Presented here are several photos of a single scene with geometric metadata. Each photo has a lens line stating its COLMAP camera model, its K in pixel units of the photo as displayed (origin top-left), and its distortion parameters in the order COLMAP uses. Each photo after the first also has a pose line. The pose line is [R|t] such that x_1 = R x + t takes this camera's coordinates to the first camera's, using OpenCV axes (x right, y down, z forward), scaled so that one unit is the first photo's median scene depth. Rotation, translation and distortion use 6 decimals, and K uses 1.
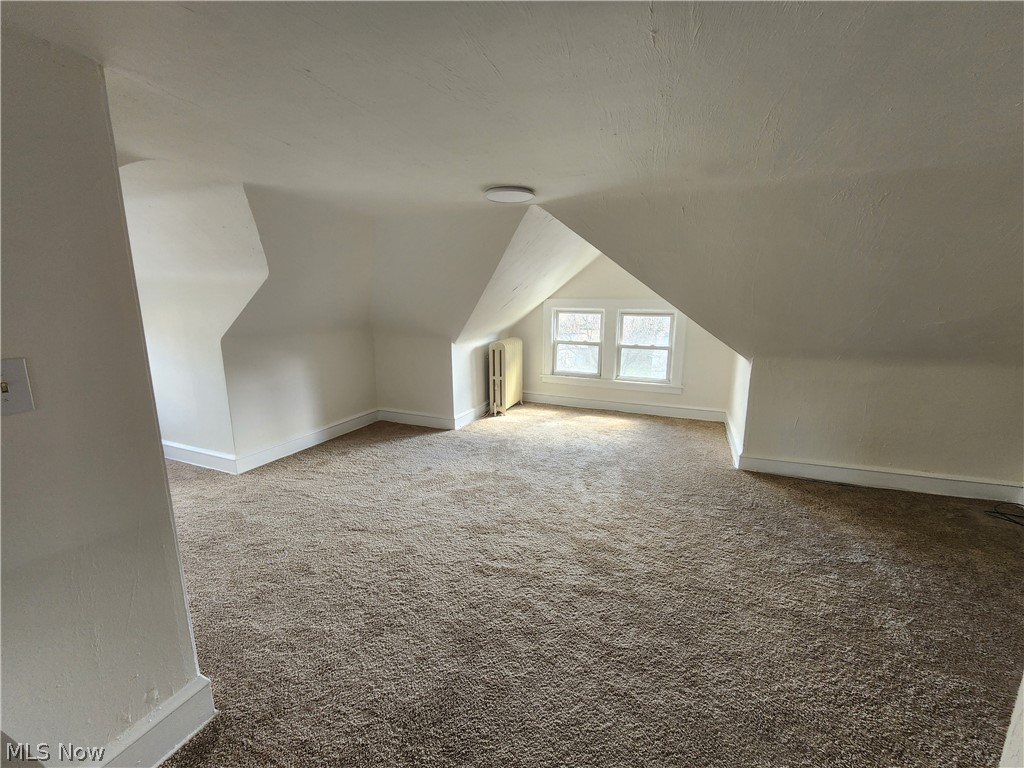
lens RADIAL K [[419.3, 0, 512.0], [0, 419.3, 384.0], [0, 0, 1]] dist [-0.001243, -0.000088]
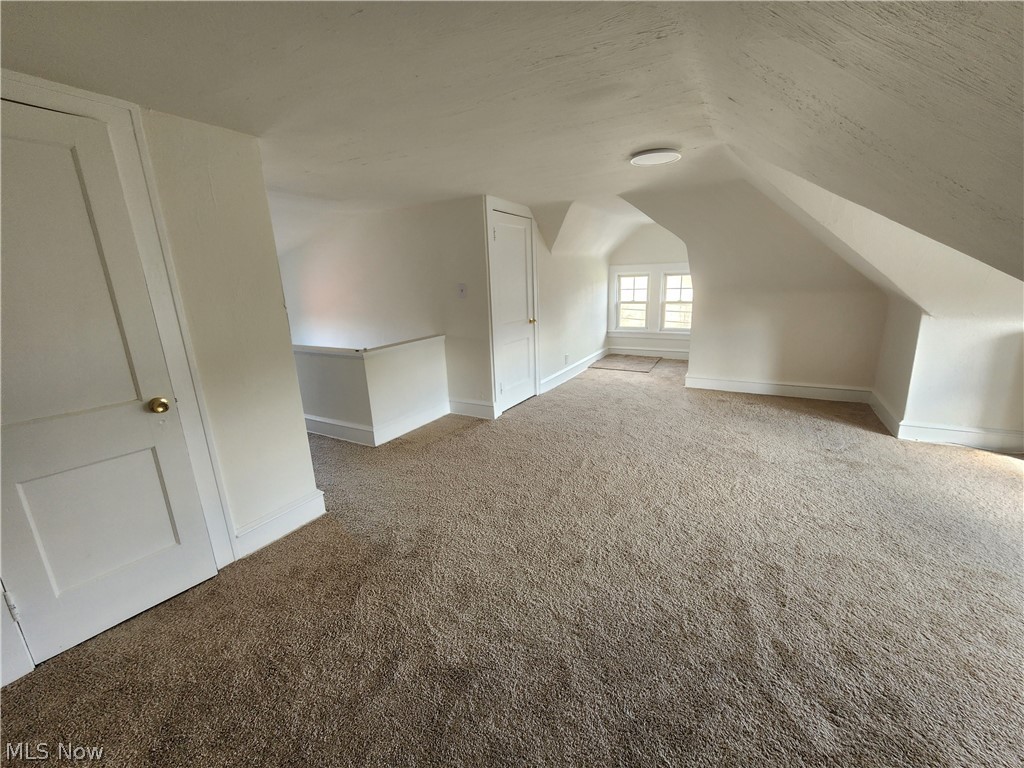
lens RADIAL K [[419.3, 0, 512.0], [0, 419.3, 384.0], [0, 0, 1]] dist [-0.001243, -0.000088]
pose [[-0.131991, 0.250237, -0.959146, 0.717805], [-0.151354, 0.951177, 0.268986, -0.082896], [0.979628, 0.180674, -0.087672, 0.477708]]
